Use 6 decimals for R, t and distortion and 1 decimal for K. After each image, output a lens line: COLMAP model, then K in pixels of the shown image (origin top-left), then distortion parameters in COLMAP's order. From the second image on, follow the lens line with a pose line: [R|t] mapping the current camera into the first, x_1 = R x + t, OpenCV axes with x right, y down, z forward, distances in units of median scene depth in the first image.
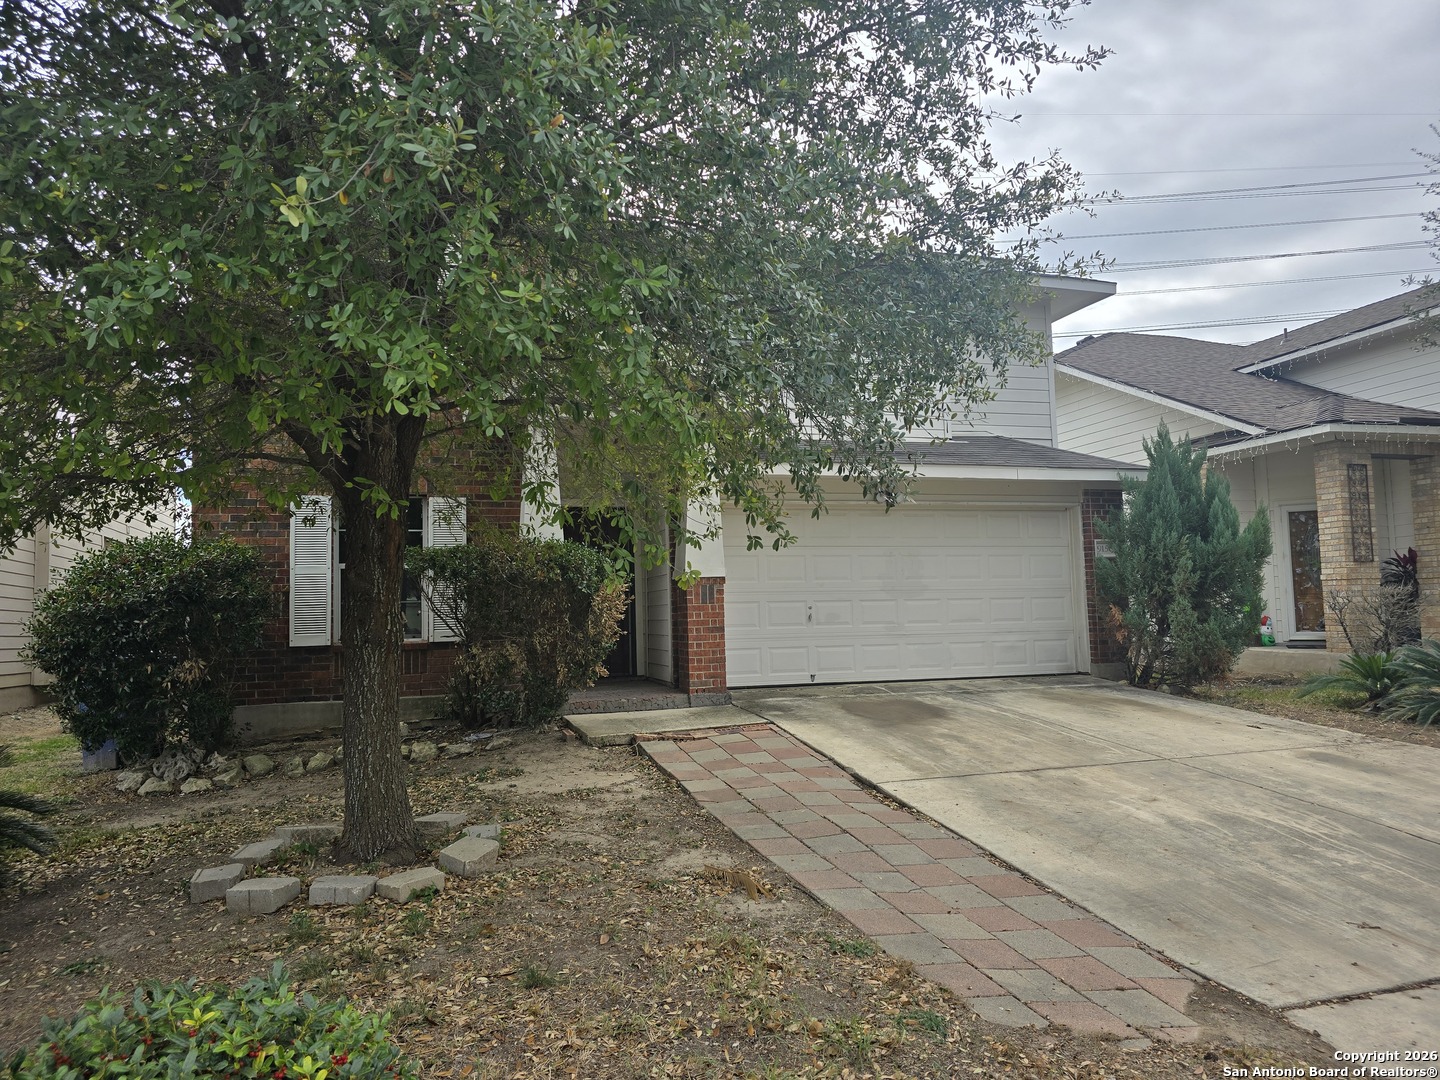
lens RADIAL K [[967.3, 0, 711.6], [0, 967.3, 522.5], [0, 0, 1]] dist [0.034801, -0.030434]
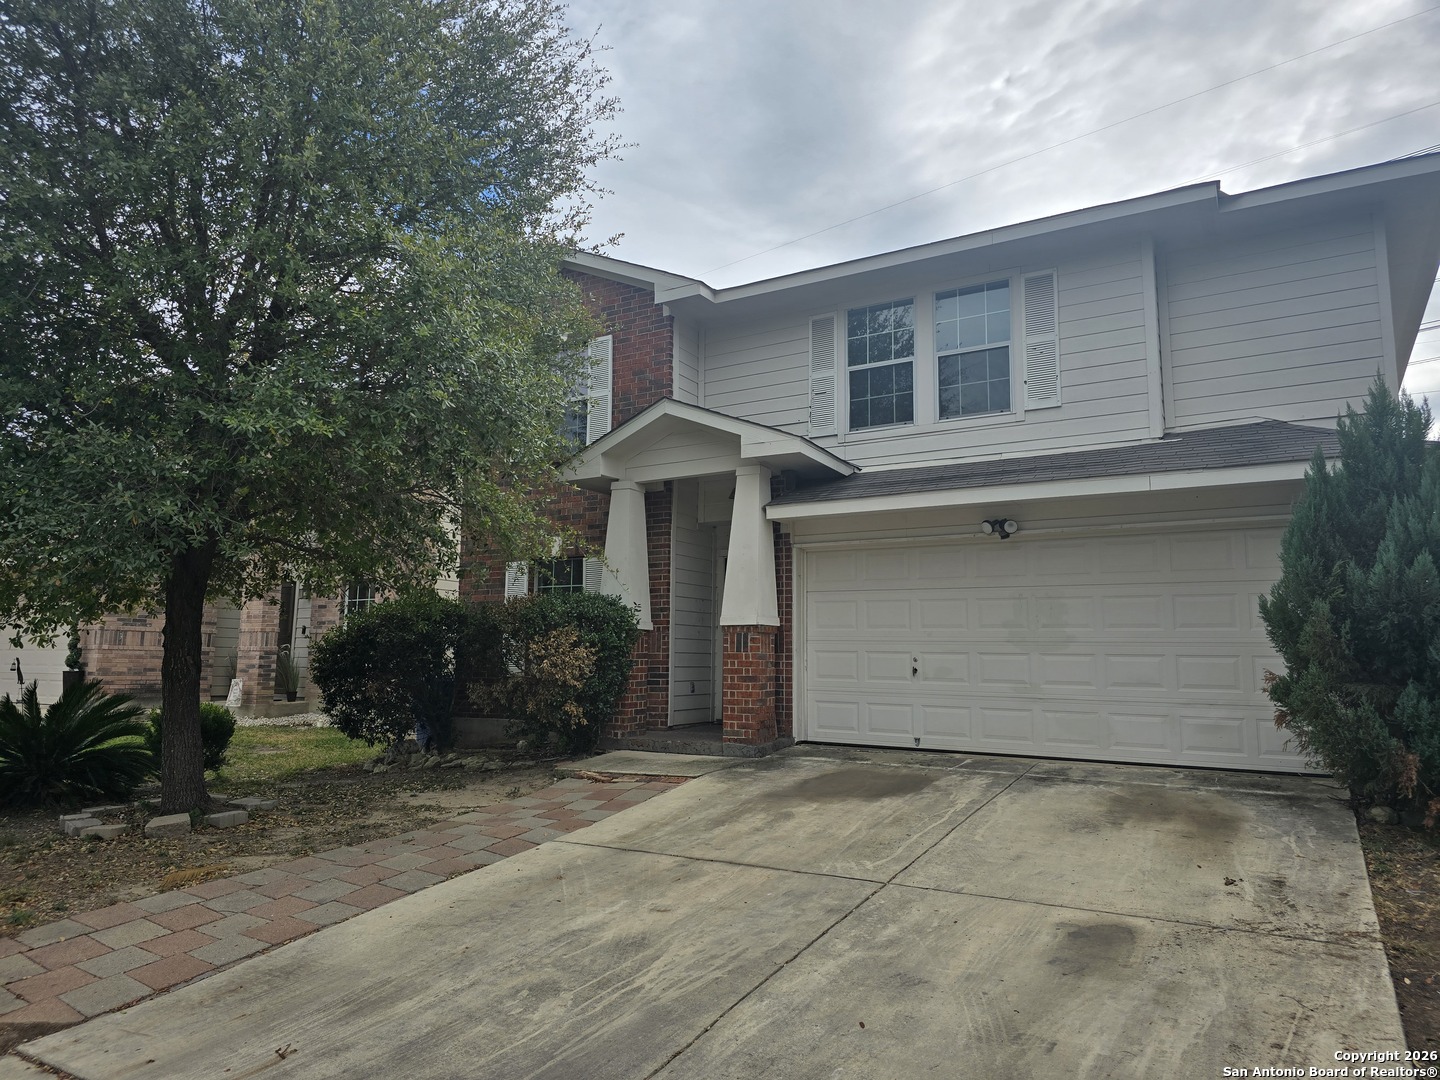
lens RADIAL K [[973.1, 0, 732.5], [0, 973.1, 512.4], [0, 0, 1]] dist [0.042829, -0.035391]
pose [[0.674043, -0.079609, -0.734390, 0.760822], [0.045680, 0.996765, -0.066124, 0.006952], [0.737278, 0.011023, 0.675499, 0.330566]]
